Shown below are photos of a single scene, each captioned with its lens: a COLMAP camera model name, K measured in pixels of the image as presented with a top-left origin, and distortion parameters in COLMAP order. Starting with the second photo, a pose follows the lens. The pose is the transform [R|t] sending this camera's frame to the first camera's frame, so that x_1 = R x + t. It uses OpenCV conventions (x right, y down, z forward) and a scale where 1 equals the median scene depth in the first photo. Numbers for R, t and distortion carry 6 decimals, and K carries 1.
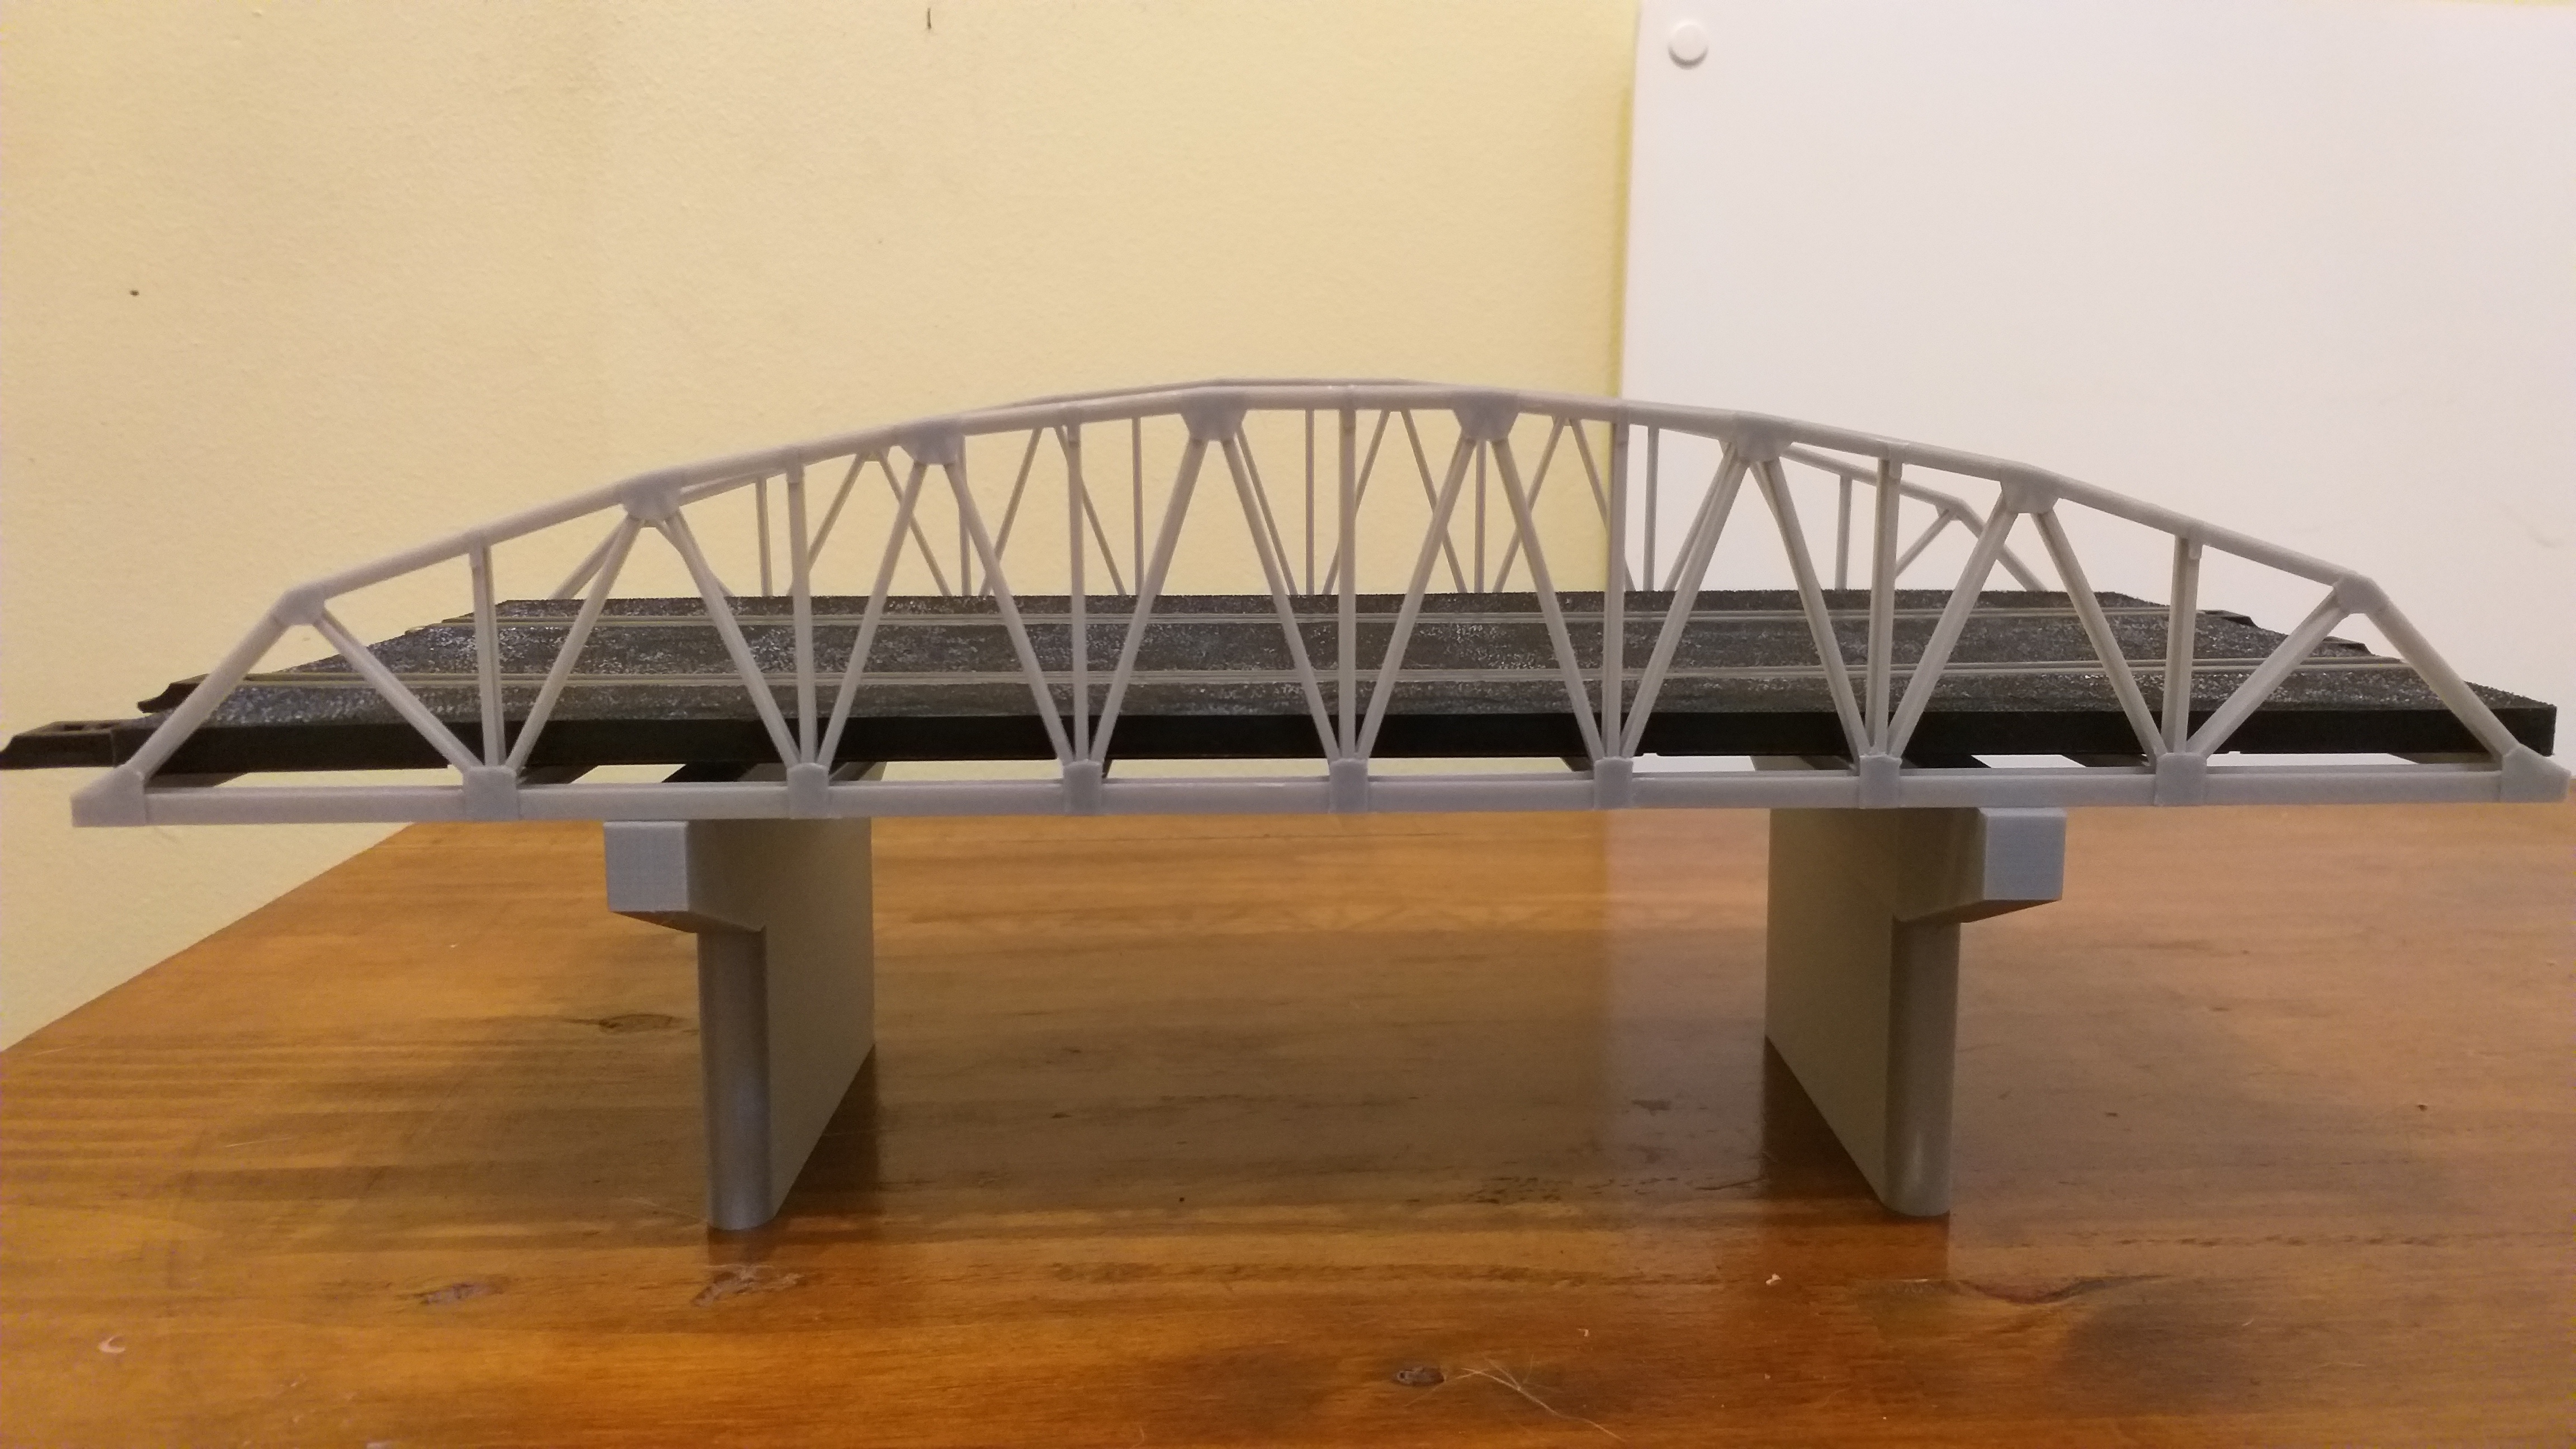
lens RADIAL K [[2057.5, 0, 1289.0], [0, 2057.5, 695.8], [0, 0, 1]] dist [0.034627, -0.091506]
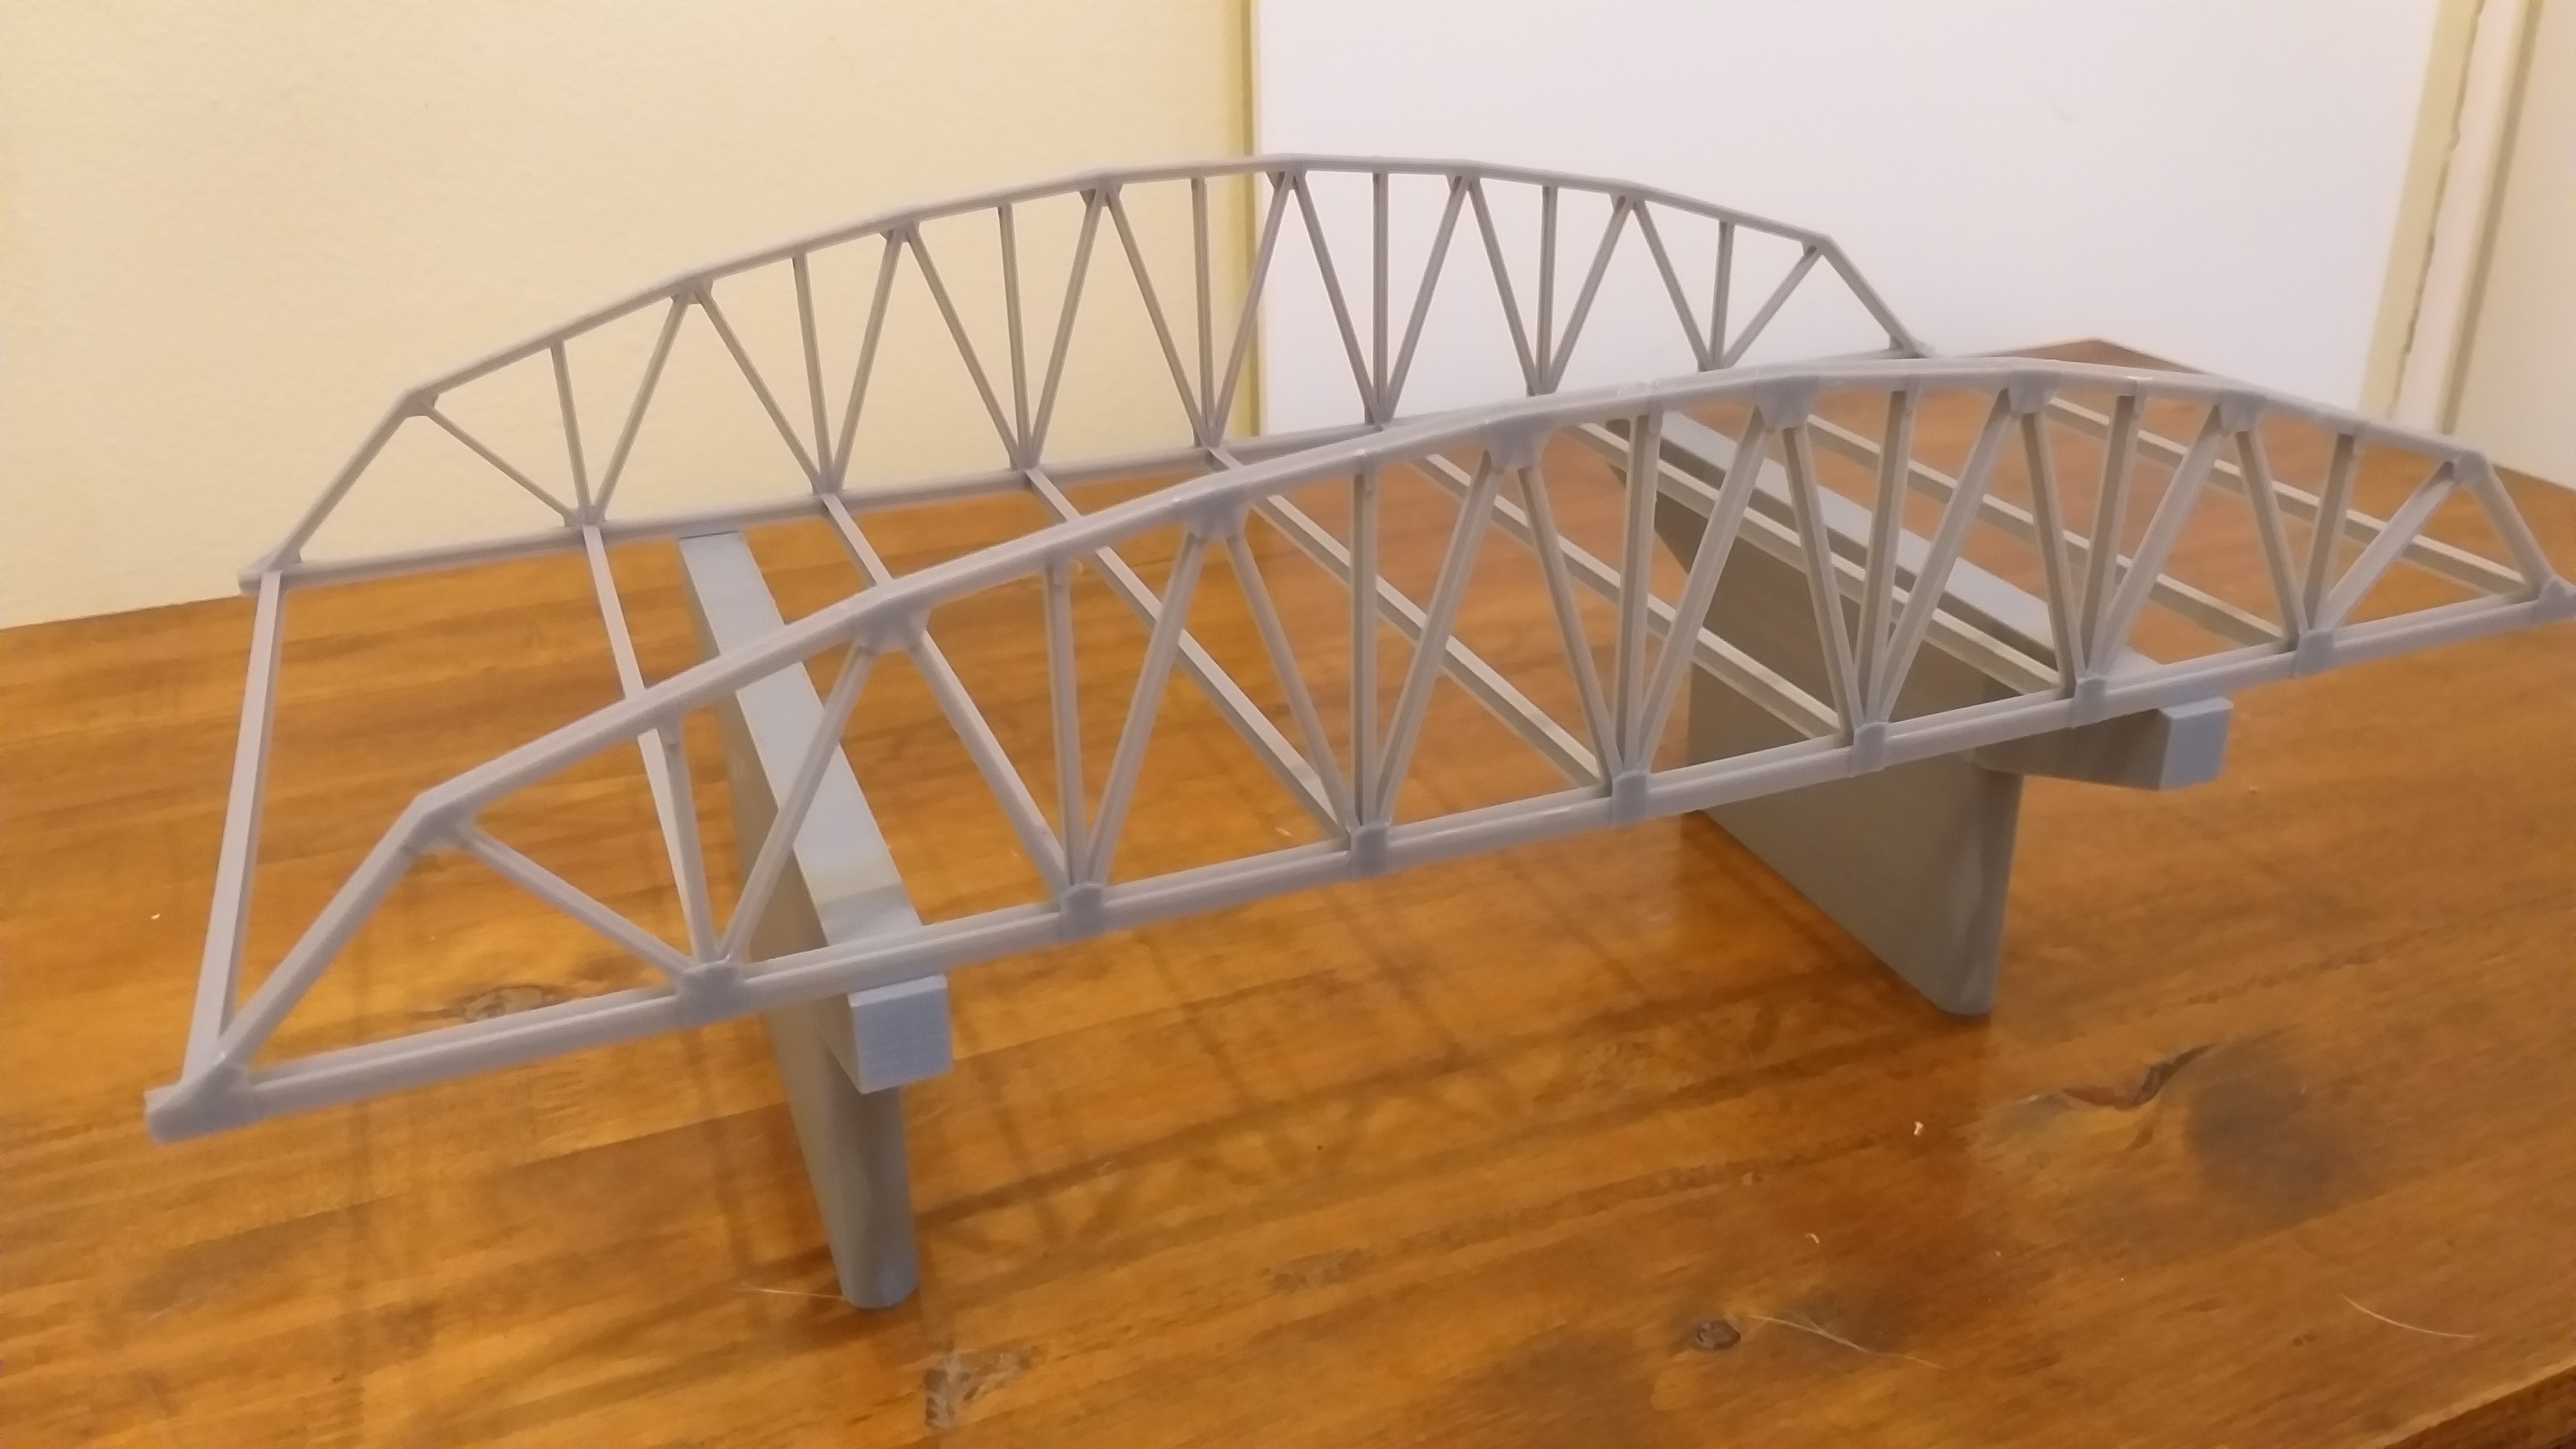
lens RADIAL K [[2057.5, 0, 1310.9], [0, 2057.5, 729.6], [0, 0, 1]] dist [0.034627, -0.091506]
pose [[0.934816, -0.157502, 0.318296, -0.371834], [0.066798, 0.958258, 0.277993, -0.236226], [-0.348794, -0.238611, 0.906315, 0.196396]]
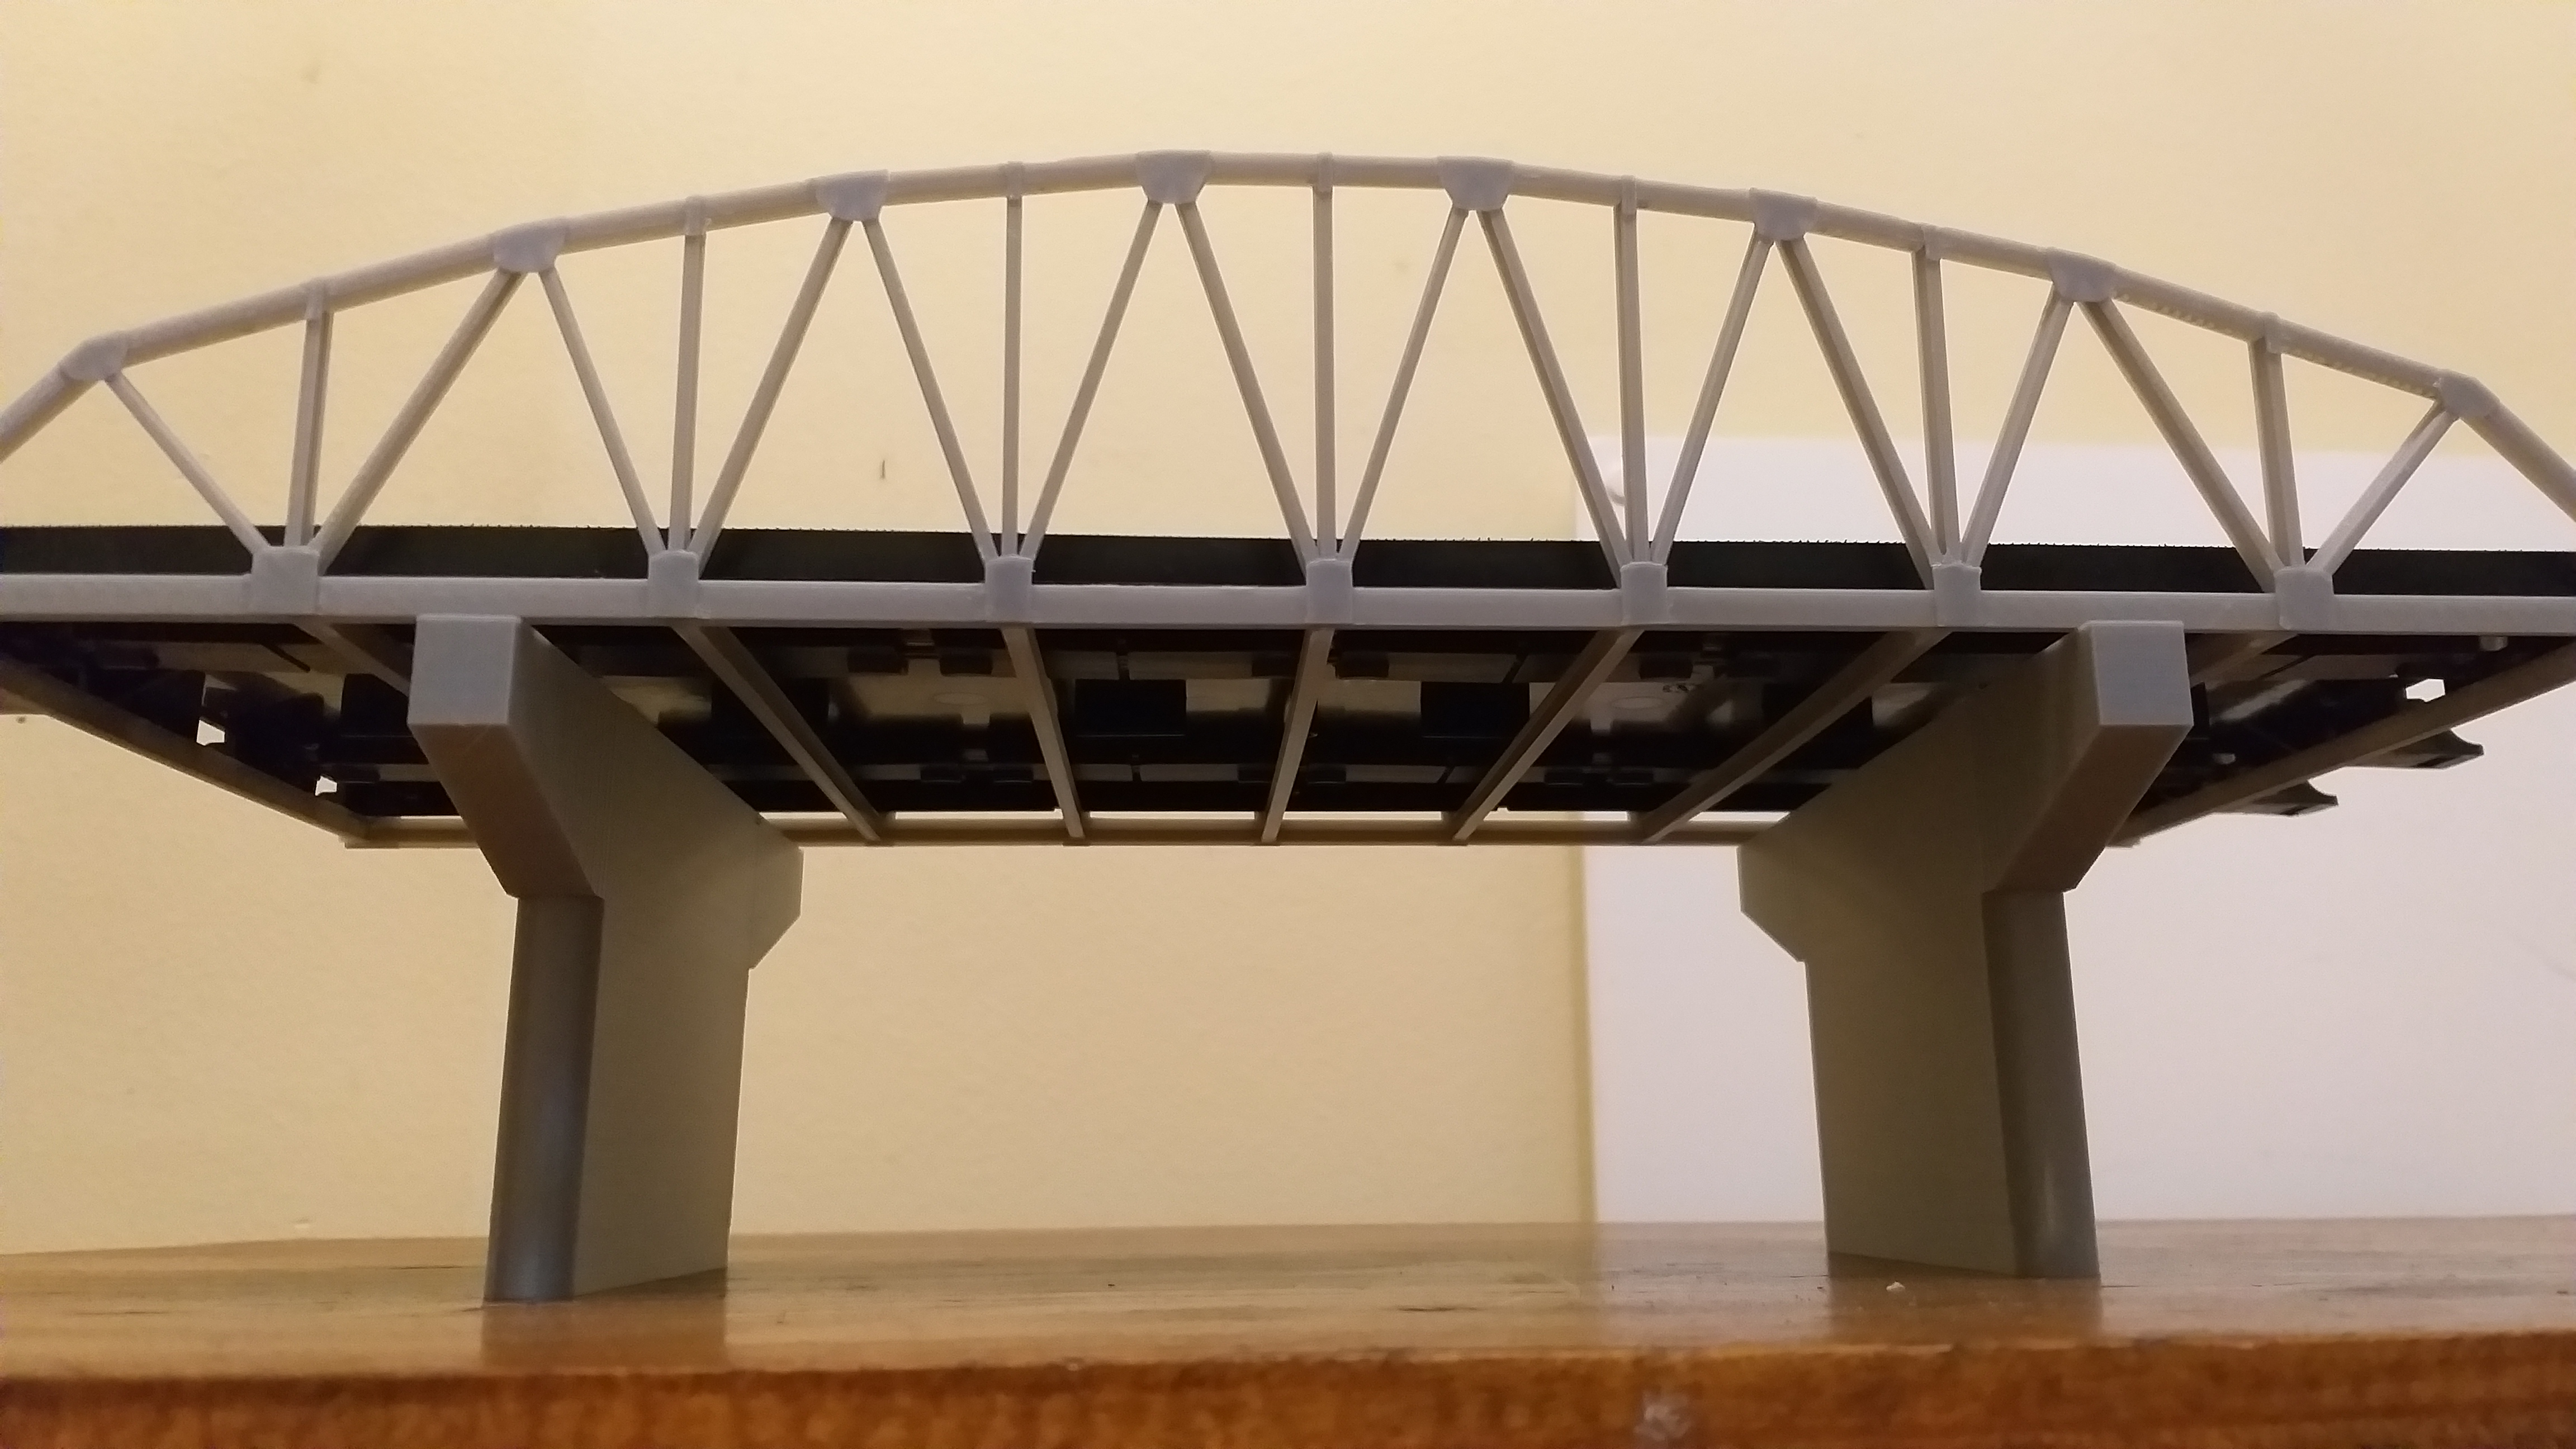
lens RADIAL K [[2057.5, 0, 1291.6], [0, 2057.5, 711.6], [0, 0, 1]] dist [0.034627, -0.091506]
pose [[0.999481, 0.003327, 0.032027, -0.011898], [0.008894, 0.927431, -0.373890, 0.373959], [-0.030947, 0.373981, 0.926920, 0.228259]]
